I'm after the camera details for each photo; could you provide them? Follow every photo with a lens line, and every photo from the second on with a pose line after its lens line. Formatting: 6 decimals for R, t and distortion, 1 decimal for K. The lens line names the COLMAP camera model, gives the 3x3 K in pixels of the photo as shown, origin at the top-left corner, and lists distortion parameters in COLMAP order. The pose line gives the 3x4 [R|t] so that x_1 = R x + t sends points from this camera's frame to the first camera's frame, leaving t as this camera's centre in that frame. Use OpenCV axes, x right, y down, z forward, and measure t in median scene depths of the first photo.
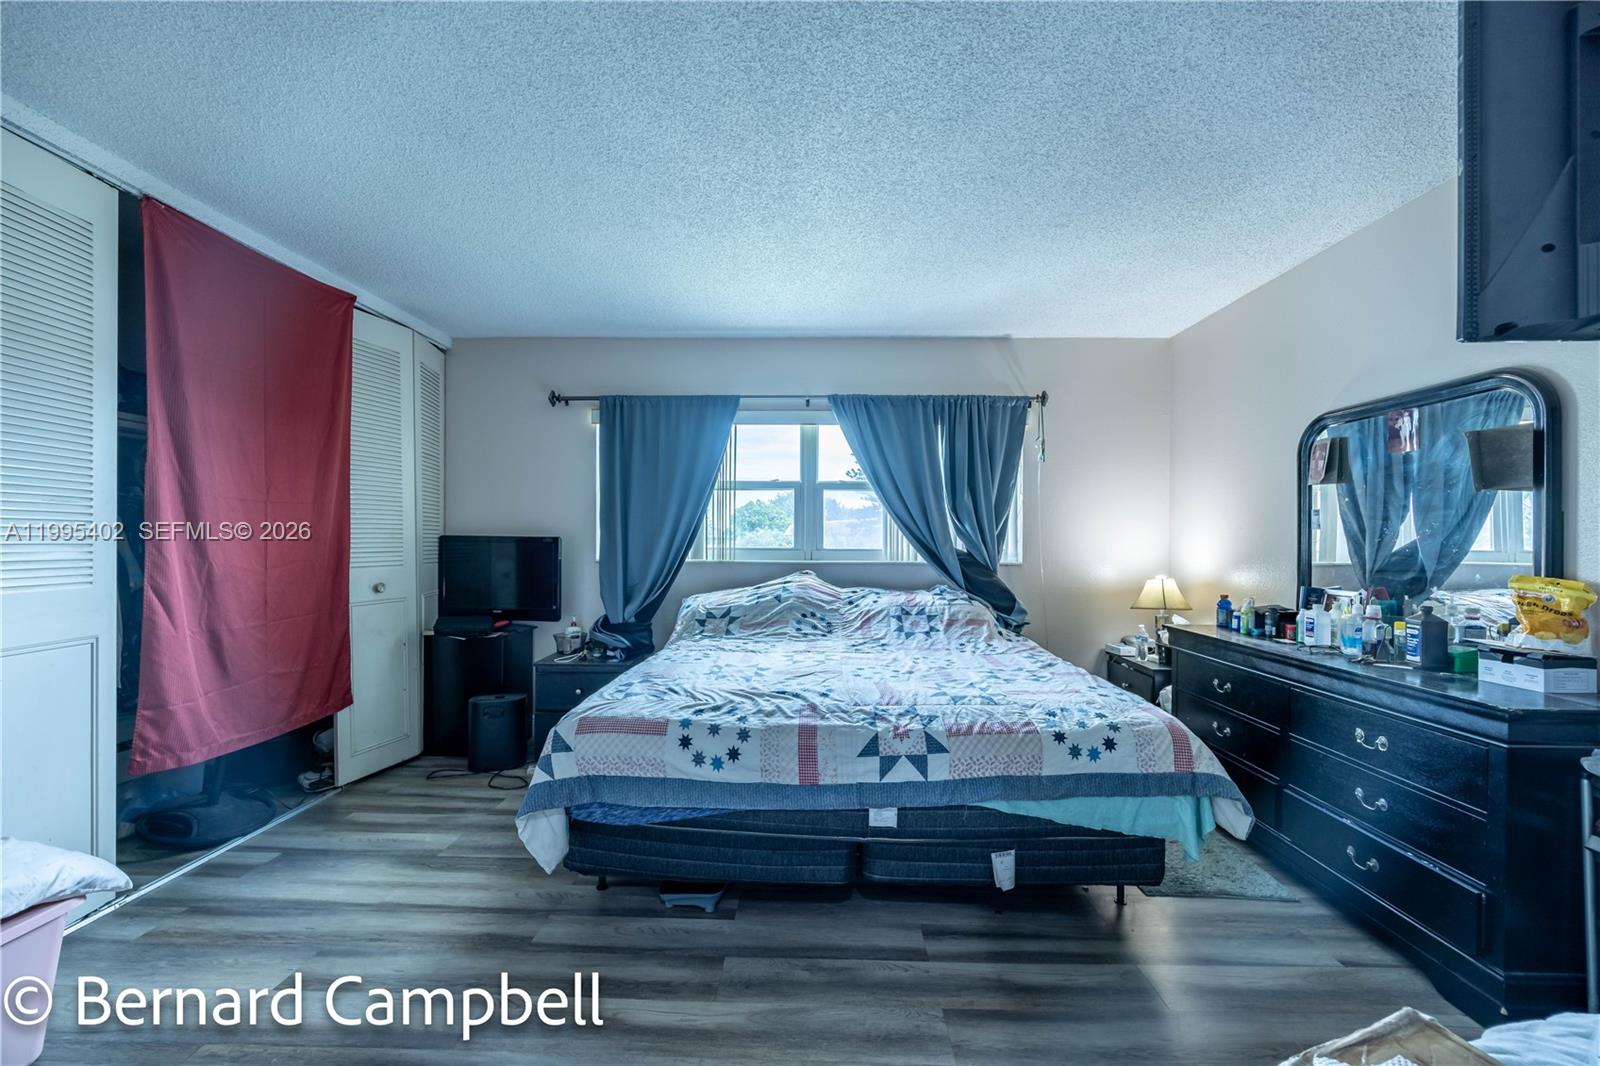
lens RADIAL K [[613.1, 0, 792.3], [0, 613.1, 545.4], [0, 0, 1]] dist [-0.008851, 0.001072]
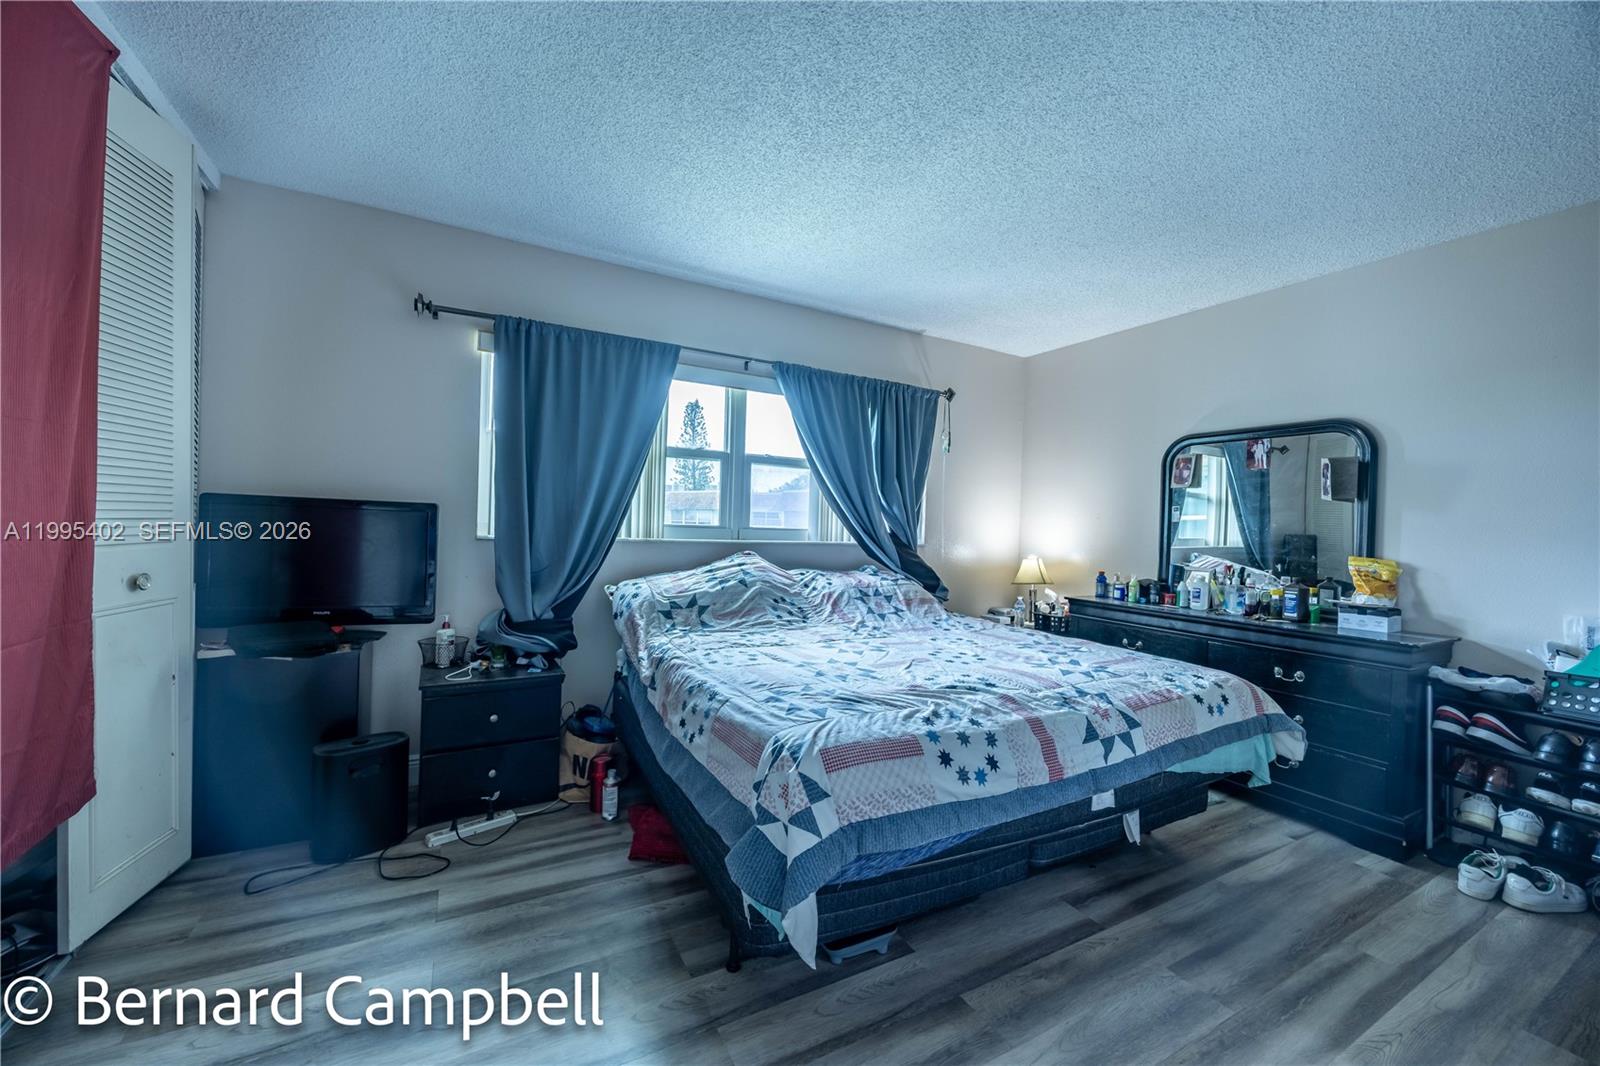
lens RADIAL K [[613.1, 0, 799.8], [0, 613.1, 528.2], [0, 0, 1]] dist [-0.008851, 0.001072]
pose [[0.867026, 0.019260, 0.497890, -0.409377], [-0.023448, 0.999723, 0.002161, 0.004018], [-0.497710, -0.013549, 0.867238, 0.198249]]
